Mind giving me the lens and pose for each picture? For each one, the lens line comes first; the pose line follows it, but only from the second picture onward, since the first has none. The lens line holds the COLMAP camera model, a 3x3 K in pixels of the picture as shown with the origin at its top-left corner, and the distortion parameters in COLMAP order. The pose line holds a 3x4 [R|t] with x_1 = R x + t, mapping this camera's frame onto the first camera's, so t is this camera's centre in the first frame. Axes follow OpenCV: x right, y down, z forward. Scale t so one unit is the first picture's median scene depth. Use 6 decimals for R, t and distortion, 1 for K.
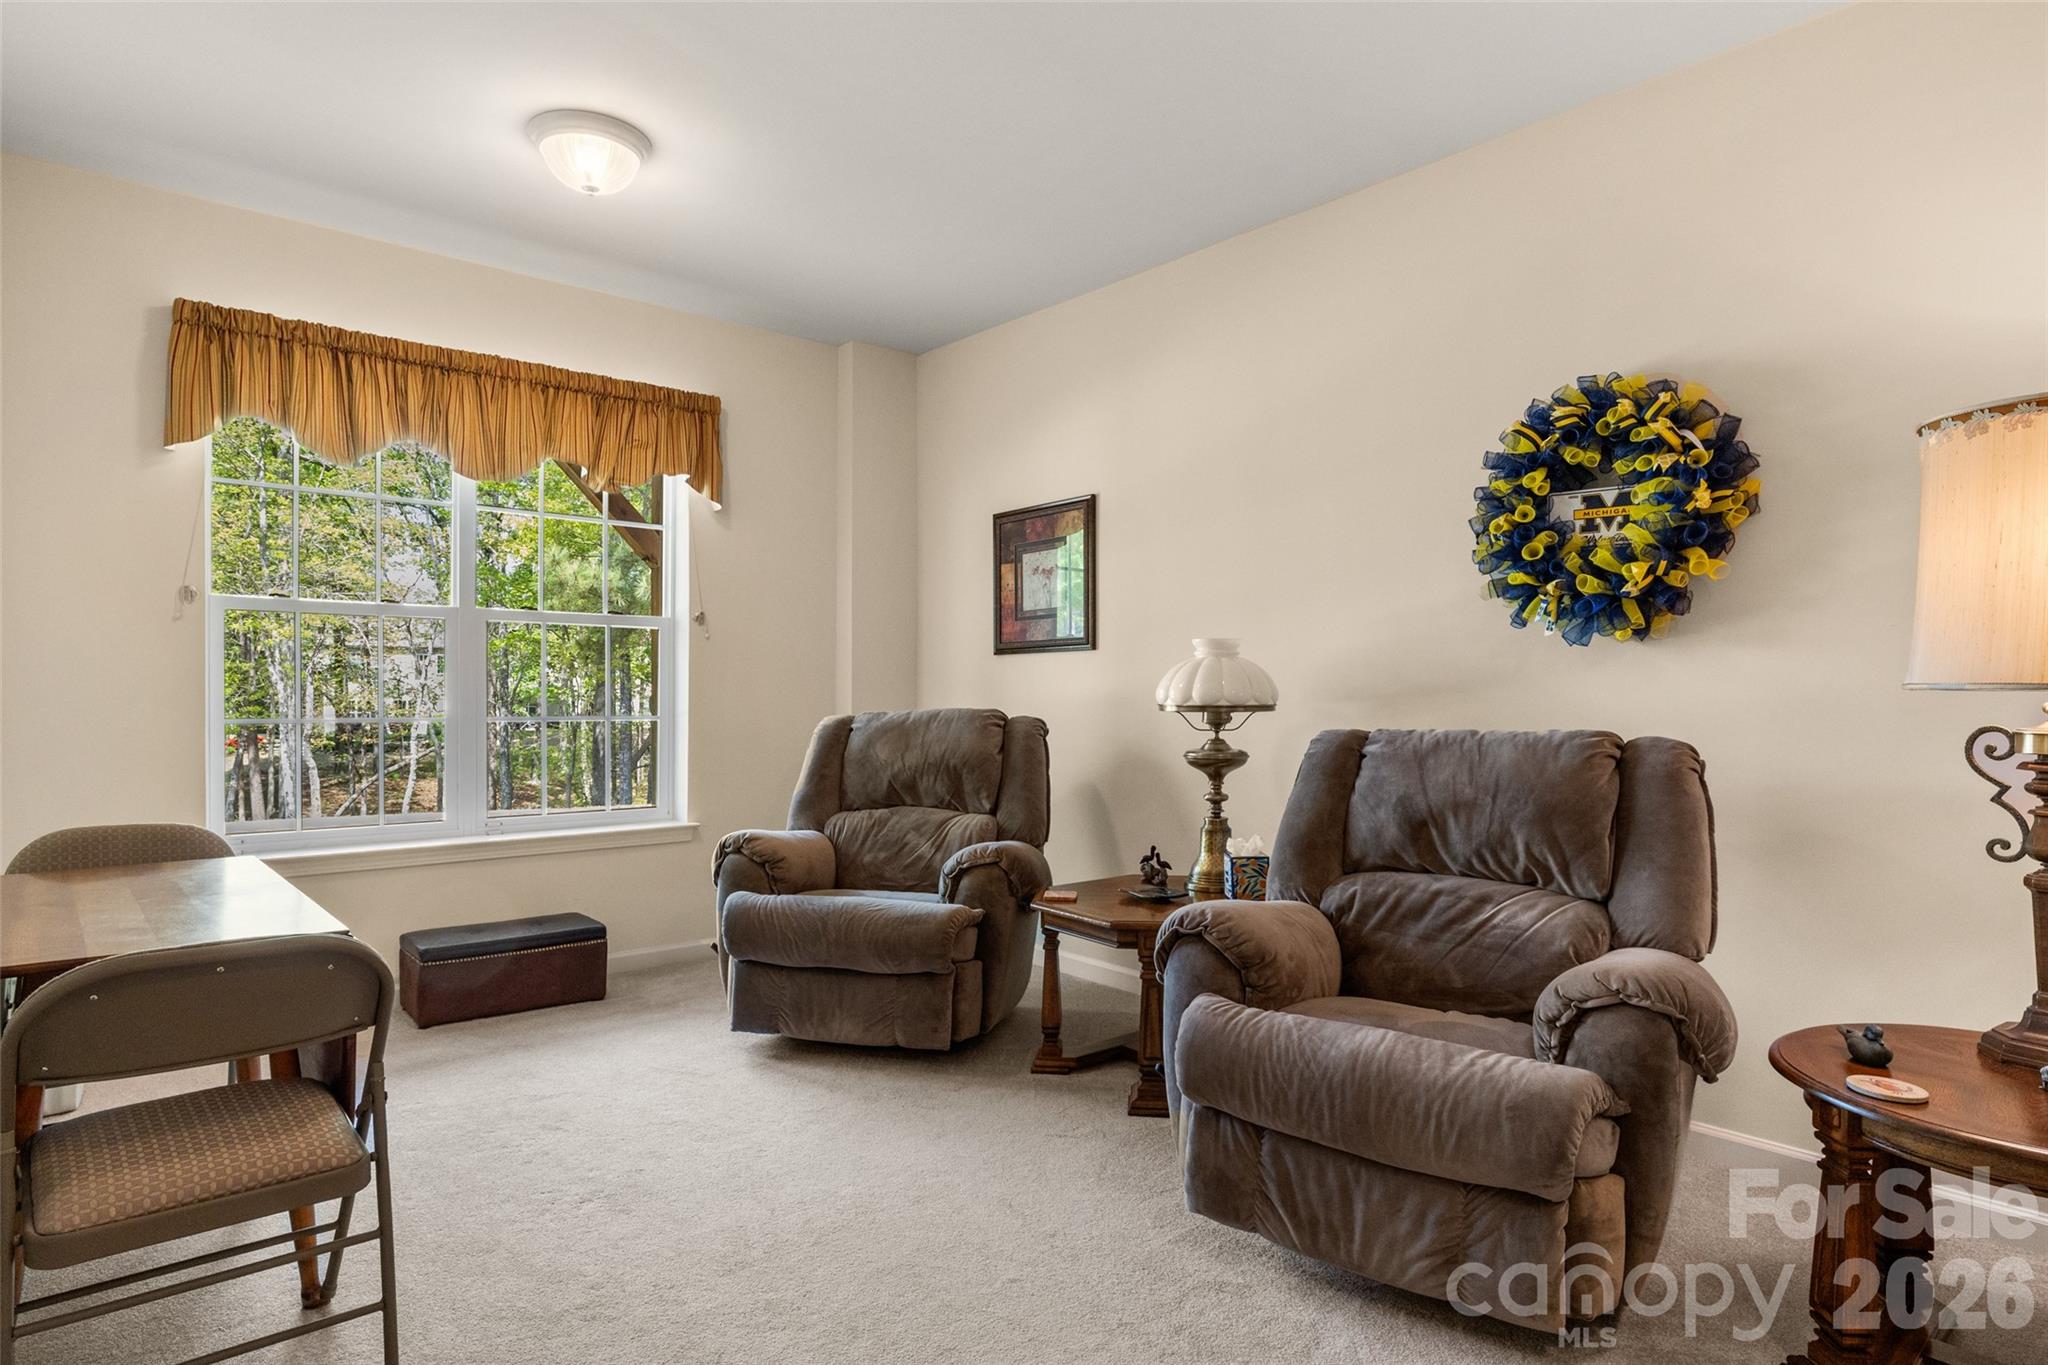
lens RADIAL K [[1117.0, 0, 1015.3], [0, 1117.0, 697.7], [0, 0, 1]] dist [-0.006122, -0.001972]
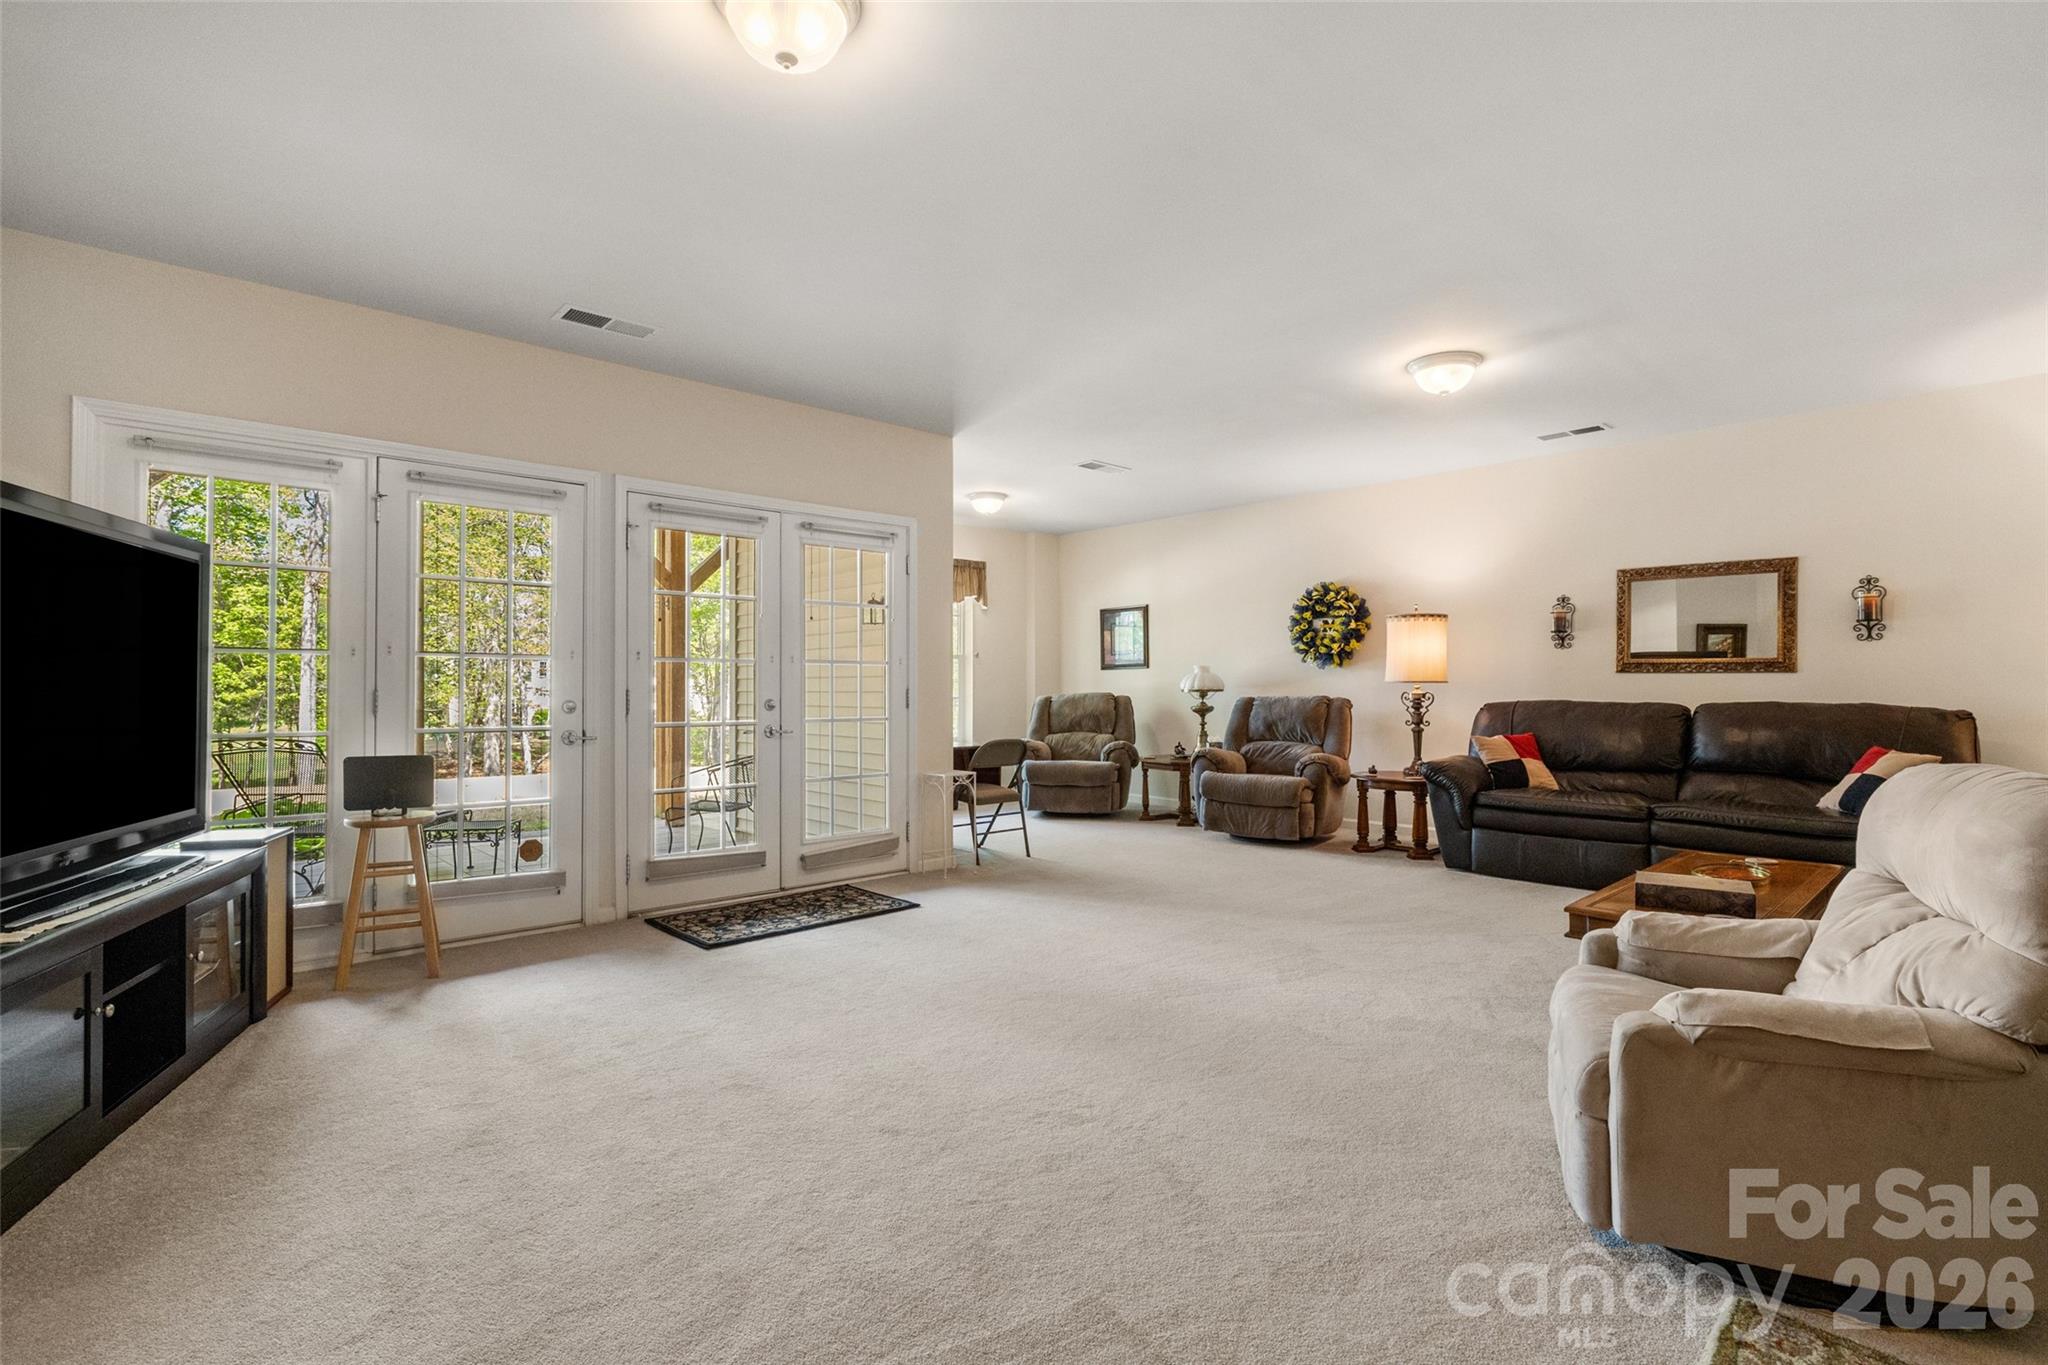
lens RADIAL K [[961.0, 0, 1030.5], [0, 961.0, 676.6], [0, 0, 1]] dist [-0.008438, 0.000987]
pose [[0.998960, -0.005859, 0.045212, -0.414603], [0.006686, 0.999813, -0.018166, 0.017211], [-0.045097, 0.018449, 0.998812, -1.595279]]
